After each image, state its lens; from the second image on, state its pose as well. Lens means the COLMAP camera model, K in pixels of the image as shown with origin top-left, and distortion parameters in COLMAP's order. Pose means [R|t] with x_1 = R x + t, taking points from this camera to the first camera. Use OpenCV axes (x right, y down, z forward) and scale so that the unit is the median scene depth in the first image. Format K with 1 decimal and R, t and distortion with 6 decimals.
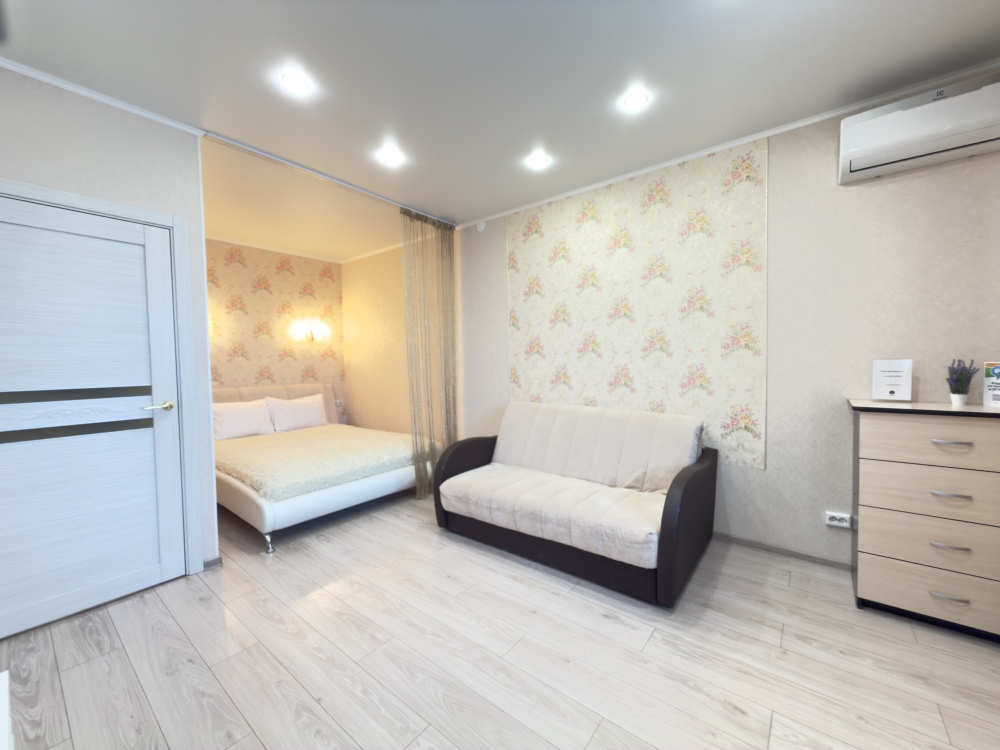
lens RADIAL K [[397.9, 0, 500.8], [0, 397.9, 376.0], [0, 0, 1]] dist [-0.000587, 0.000390]
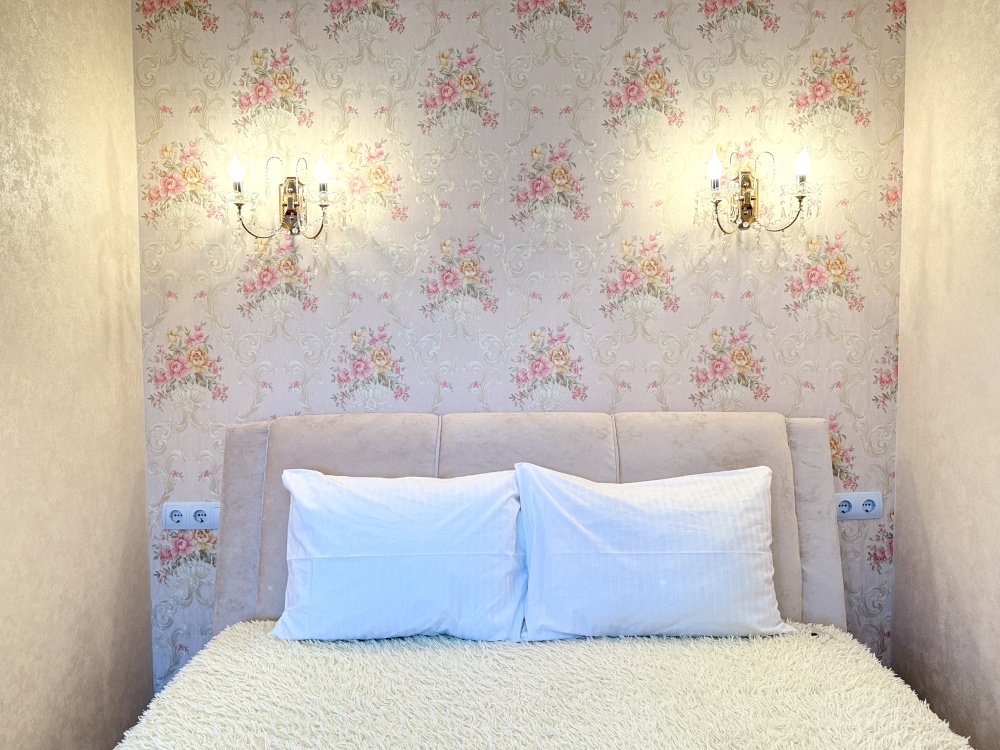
lens RADIAL K [[713.3, 0, 500.9], [0, 713.3, 385.6], [0, 0, 1]] dist [0.070229, -0.085864]
pose [[0.616192, 0.060610, -0.785261, -0.245566], [-0.030861, 0.998127, 0.052823, -0.013129], [0.786991, -0.008315, 0.616908, 0.665064]]
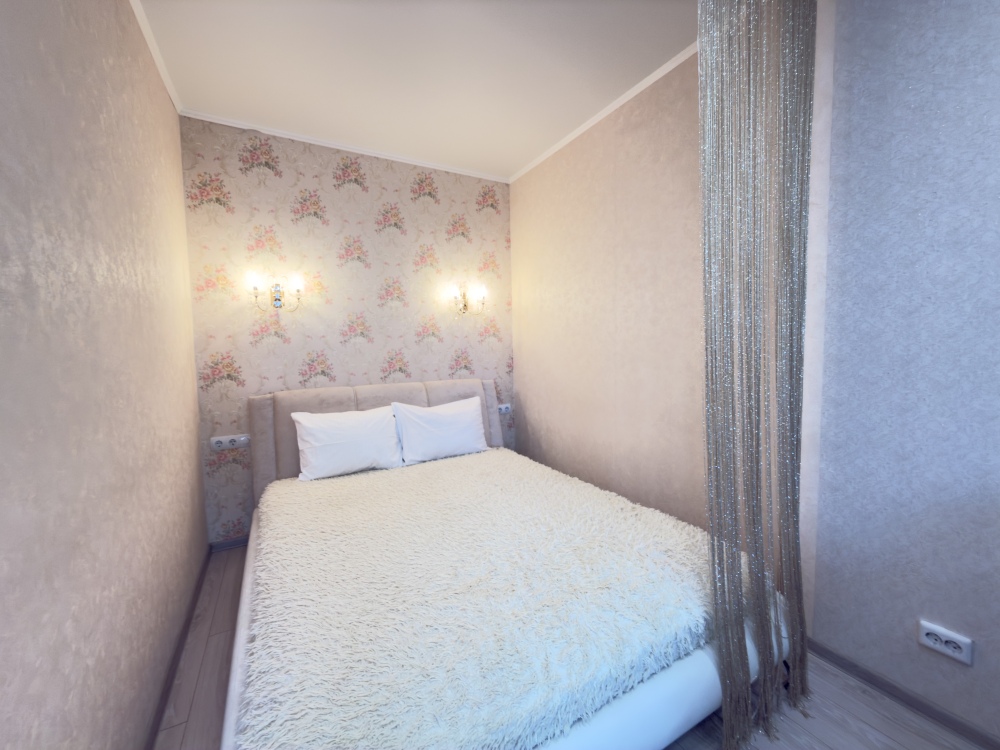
lens RADIAL K [[397.9, 0, 500.8], [0, 397.9, 376.0], [0, 0, 1]] dist [-0.000587, 0.000390]
pose [[0.924149, 0.023356, -0.381318, -0.190801], [-0.006430, 0.998939, 0.045602, -0.014782], [0.381978, -0.039691, 0.923319, 0.459991]]
